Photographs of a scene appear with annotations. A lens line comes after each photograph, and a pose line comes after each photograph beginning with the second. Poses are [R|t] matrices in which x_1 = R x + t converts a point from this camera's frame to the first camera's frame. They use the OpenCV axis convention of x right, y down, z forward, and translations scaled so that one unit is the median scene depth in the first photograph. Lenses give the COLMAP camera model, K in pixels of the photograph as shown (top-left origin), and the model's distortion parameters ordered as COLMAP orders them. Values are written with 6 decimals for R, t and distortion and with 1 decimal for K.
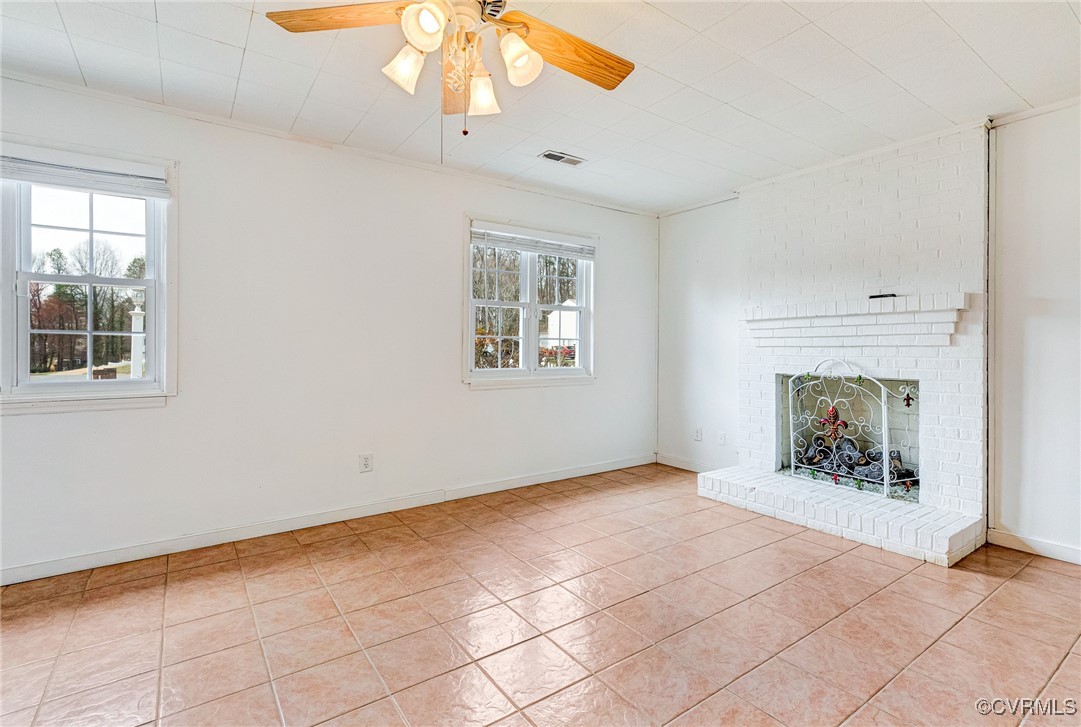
lens RADIAL K [[510.3, 0, 537.1], [0, 510.3, 352.8], [0, 0, 1]] dist [0.005678, -0.002230]
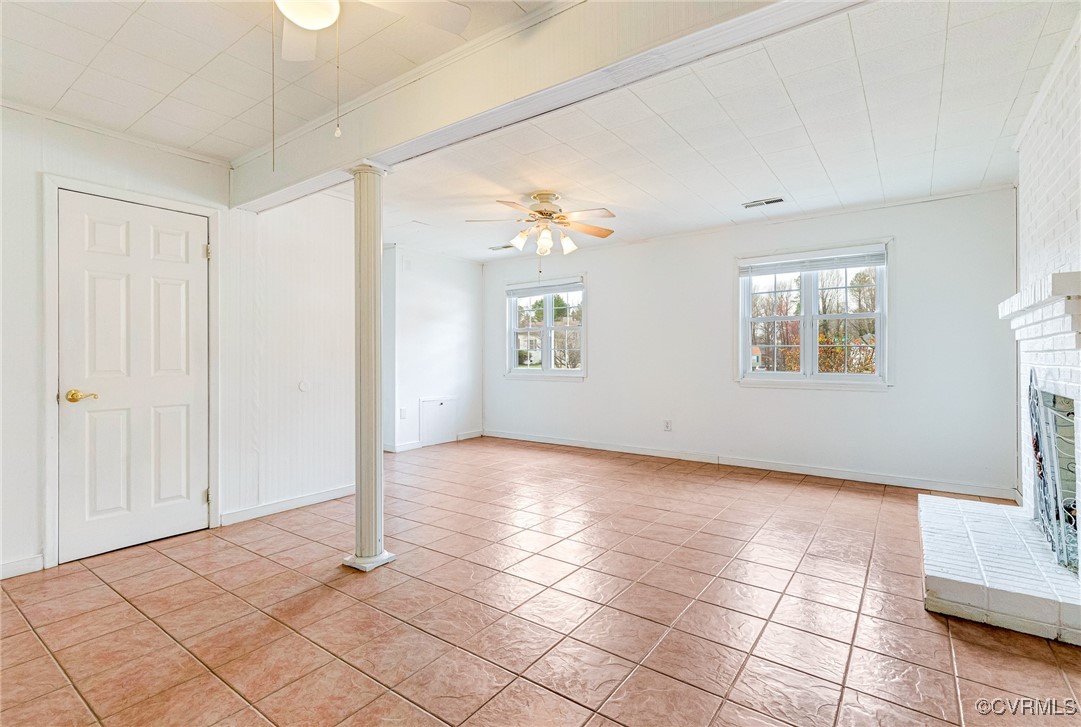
lens RADIAL K [[510.3, 0, 538.3], [0, 510.3, 354.8], [0, 0, 1]] dist [0.005678, -0.002230]
pose [[0.347806, 0.002428, -0.937563, 1.089398], [-0.013160, 0.999911, -0.002292, -0.005412], [0.937474, 0.013136, 0.347807, 0.052615]]
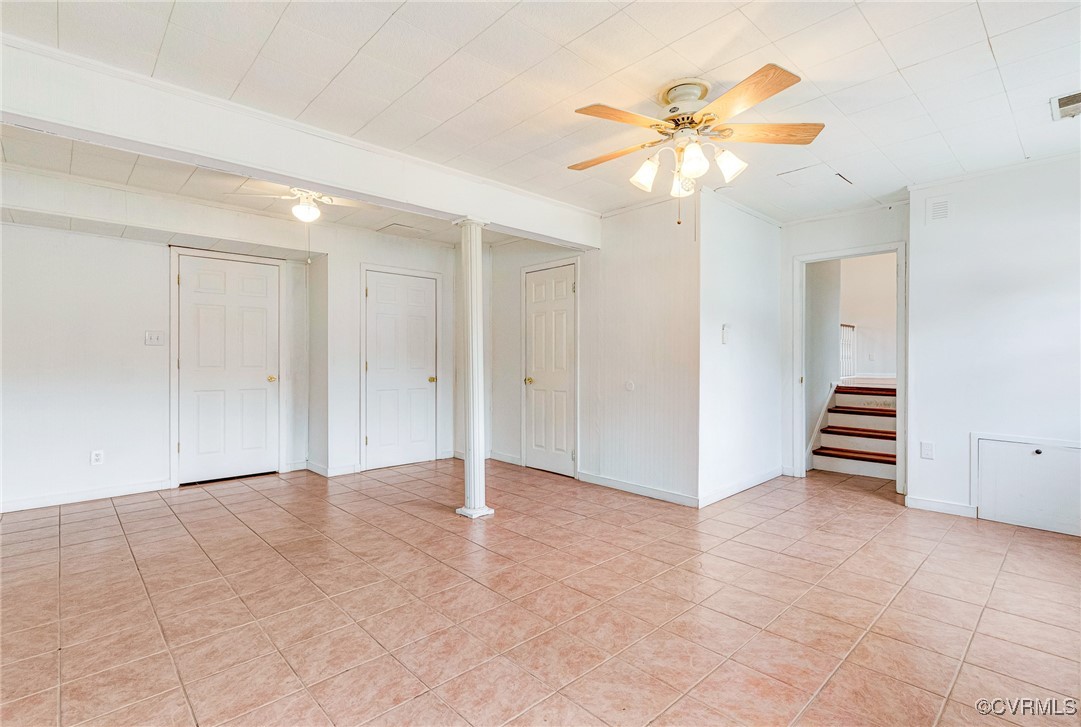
lens RADIAL K [[510.3, 0, 564.9], [0, 510.3, 360.5], [0, 0, 1]] dist [0.005678, -0.002230]
pose [[-0.981831, 0.003144, -0.189732, 0.242331], [0.000965, 0.999933, 0.011577, -0.010712], [0.189755, 0.011183, -0.981768, 1.197523]]
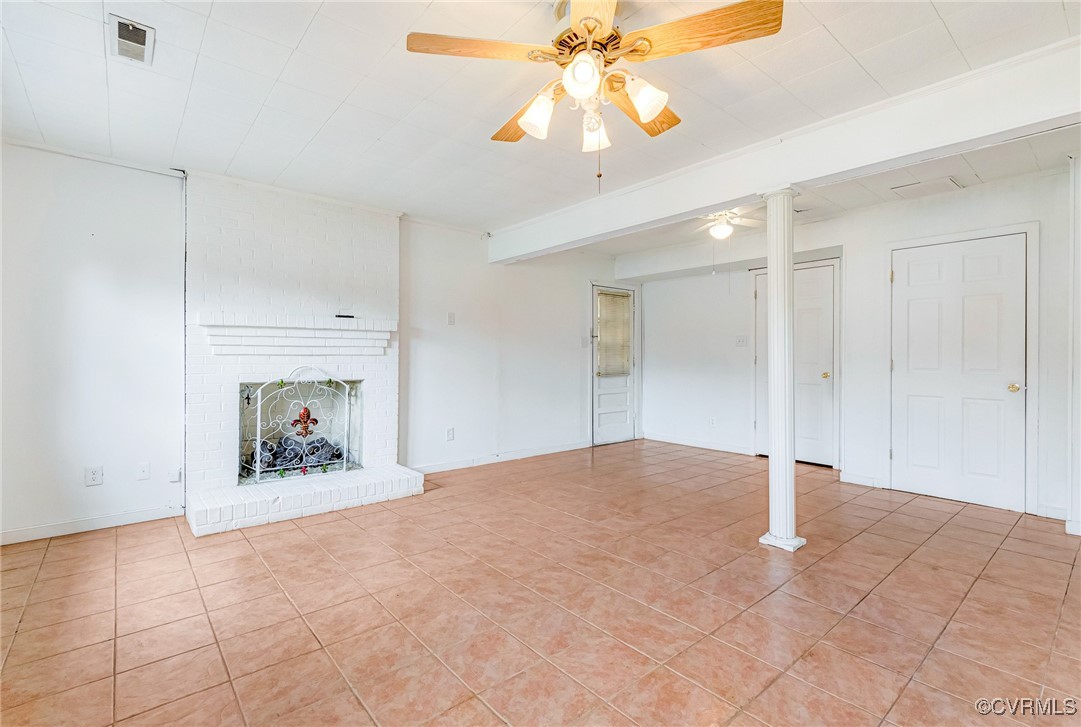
lens RADIAL K [[510.3, 0, 539.2], [0, 510.3, 361.6], [0, 0, 1]] dist [0.005678, -0.002230]
pose [[-0.106141, -0.009906, 0.994302, -0.627629], [0.007721, 0.999912, 0.010787, -0.005973], [-0.994321, 0.008822, -0.106055, 0.613148]]
